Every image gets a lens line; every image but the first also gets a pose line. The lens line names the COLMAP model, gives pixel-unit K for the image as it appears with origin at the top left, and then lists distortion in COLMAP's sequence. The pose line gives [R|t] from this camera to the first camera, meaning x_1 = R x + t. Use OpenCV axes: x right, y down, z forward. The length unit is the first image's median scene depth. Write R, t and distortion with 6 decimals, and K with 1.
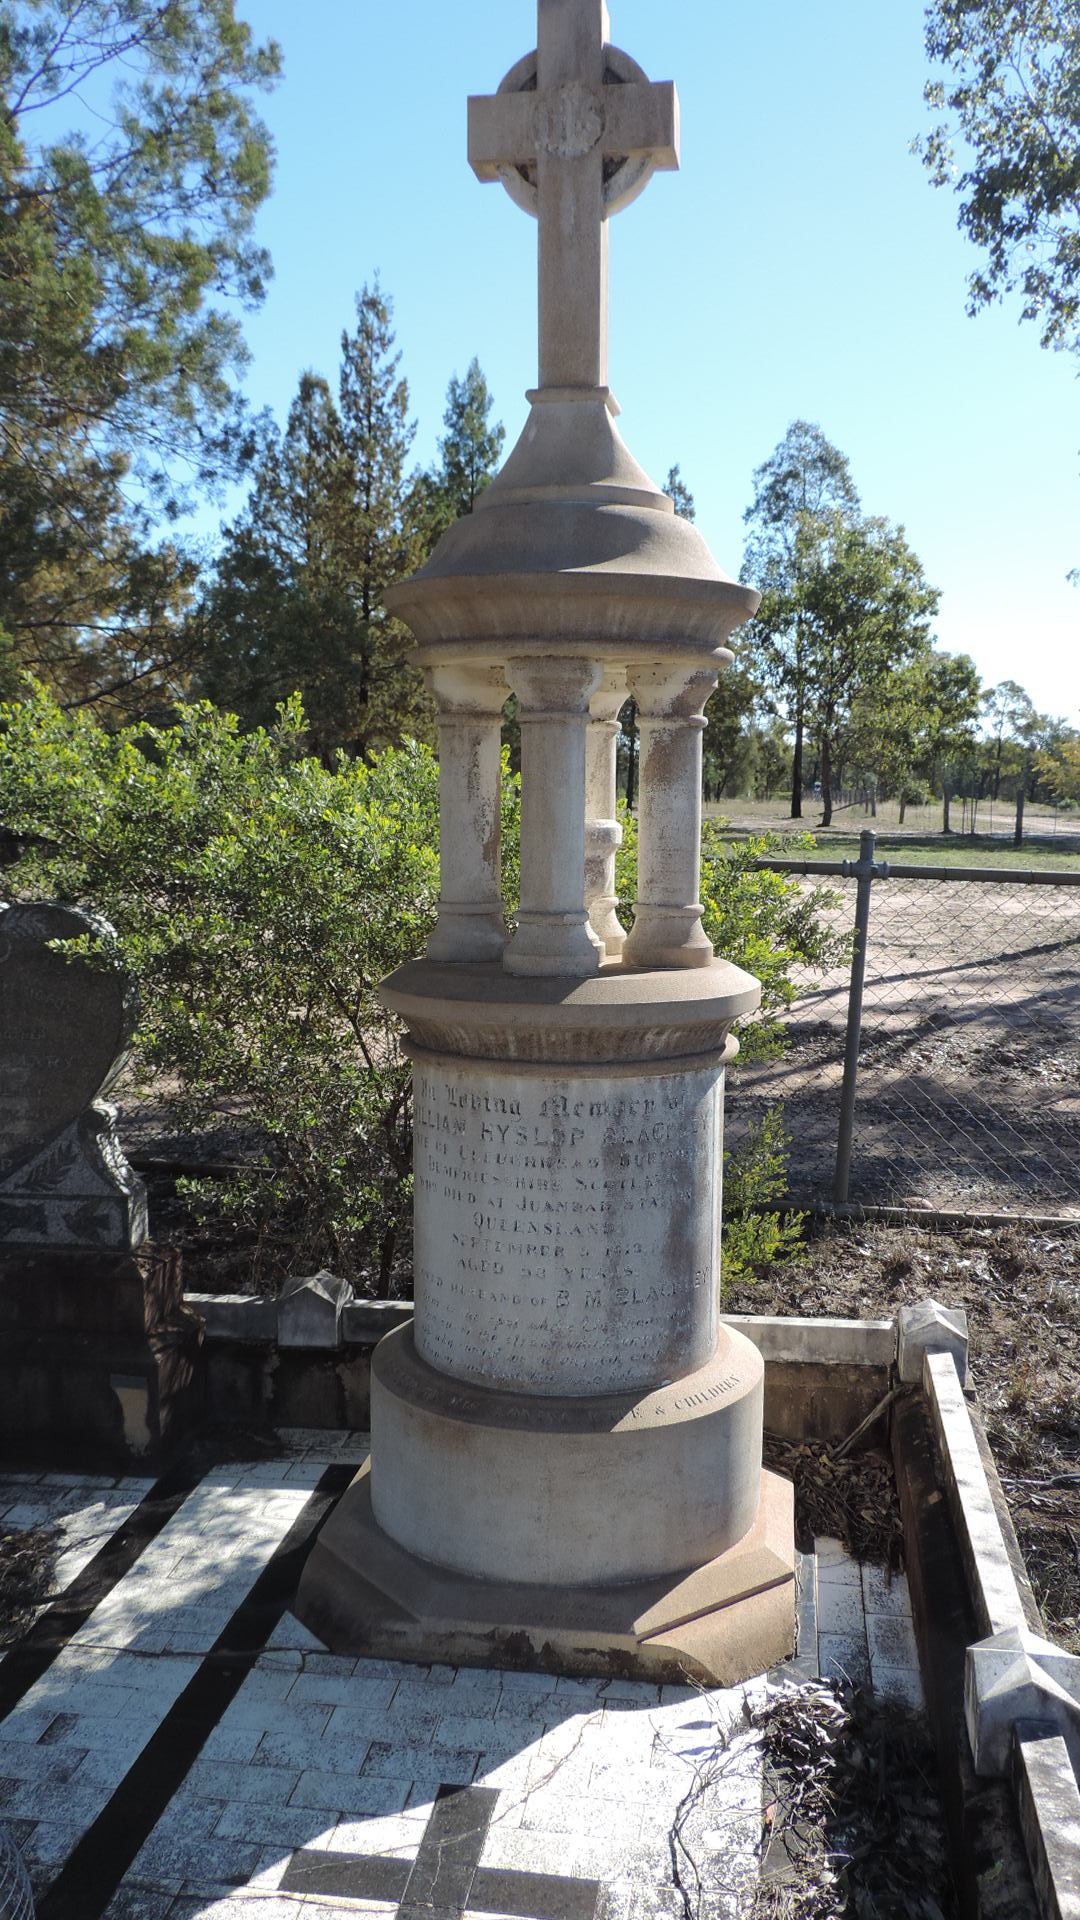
lens RADIAL K [[1563.2, 0, 541.0], [0, 1563.2, 964.8], [0, 0, 1]] dist [-0.016723, 0.015524]
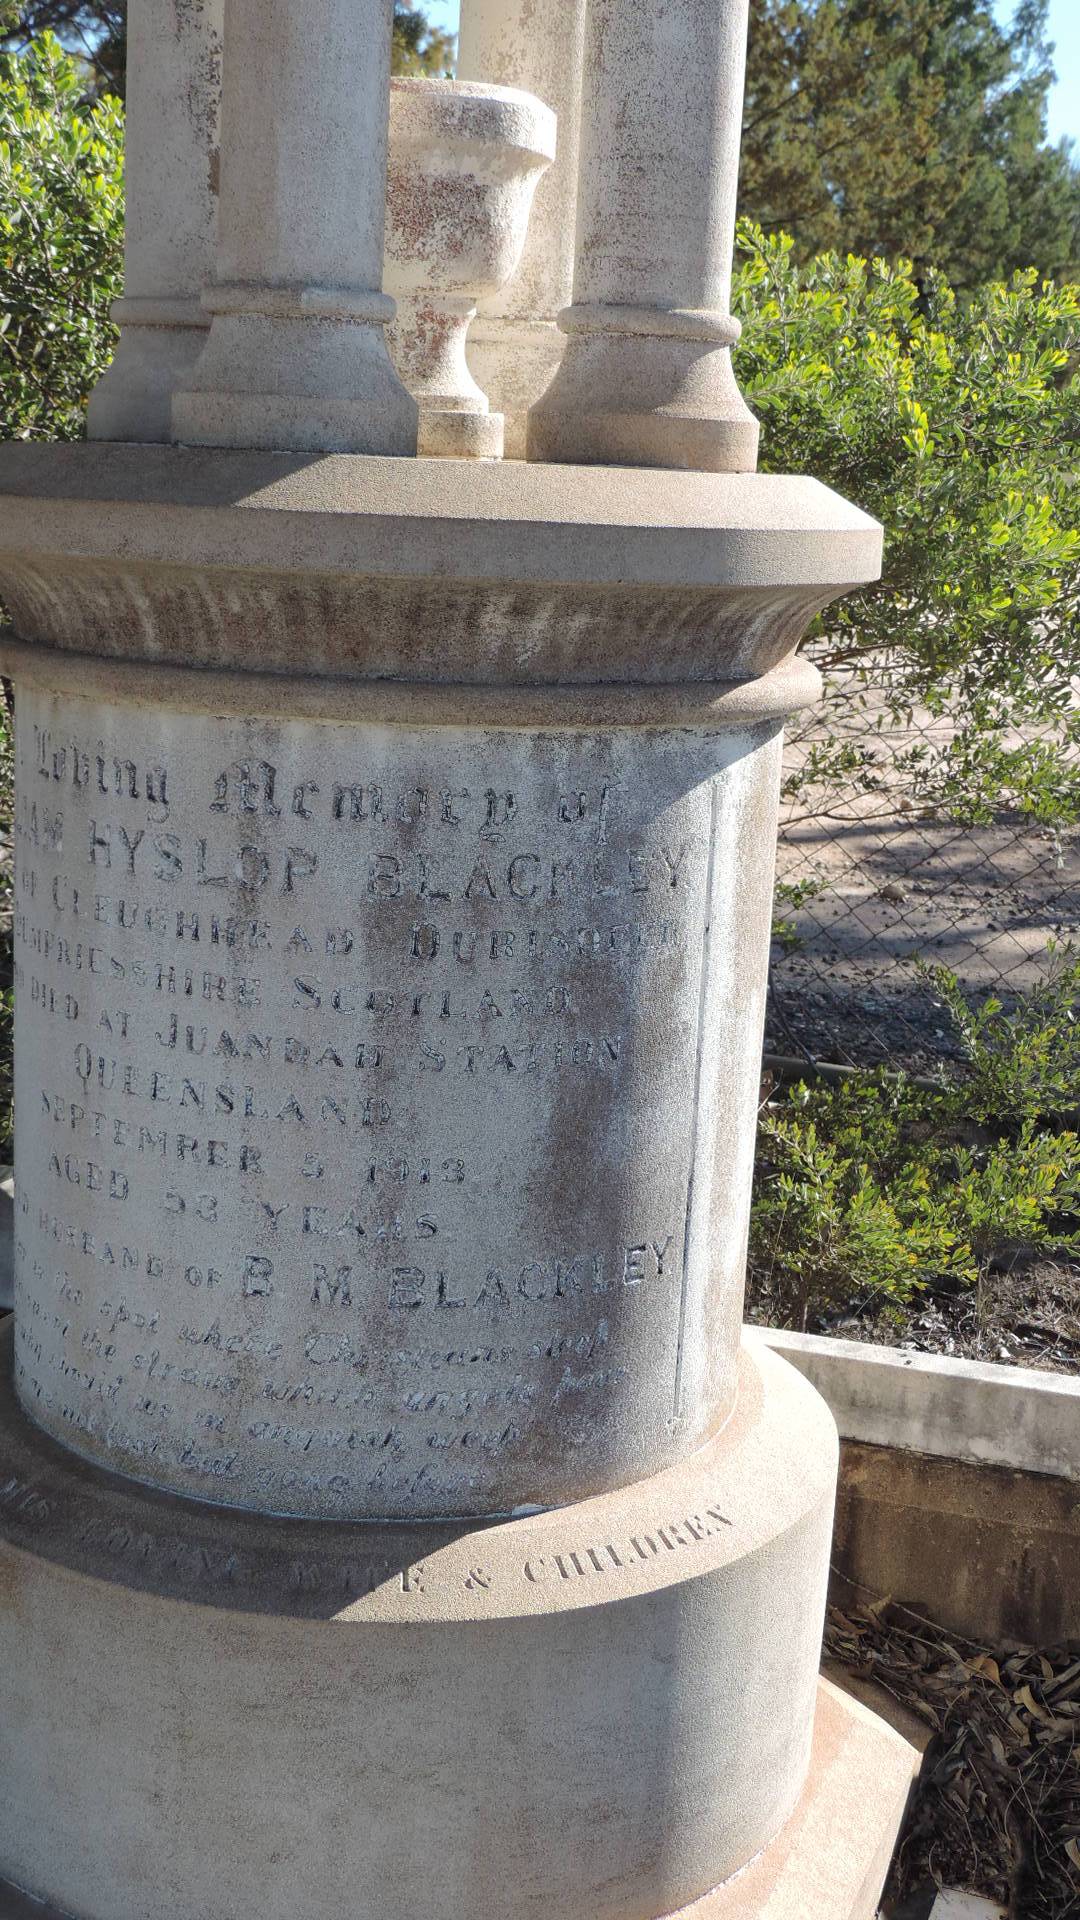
lens RADIAL K [[2382.7, 0, 550.0], [0, 2382.7, 962.5], [0, 0, 1]] dist [-0.065199, 0.000000]
pose [[0.978534, 0.083348, -0.188478, 0.195182], [-0.064043, 0.992270, 0.106300, 0.065624], [0.195881, -0.091947, 0.976307, 0.433270]]
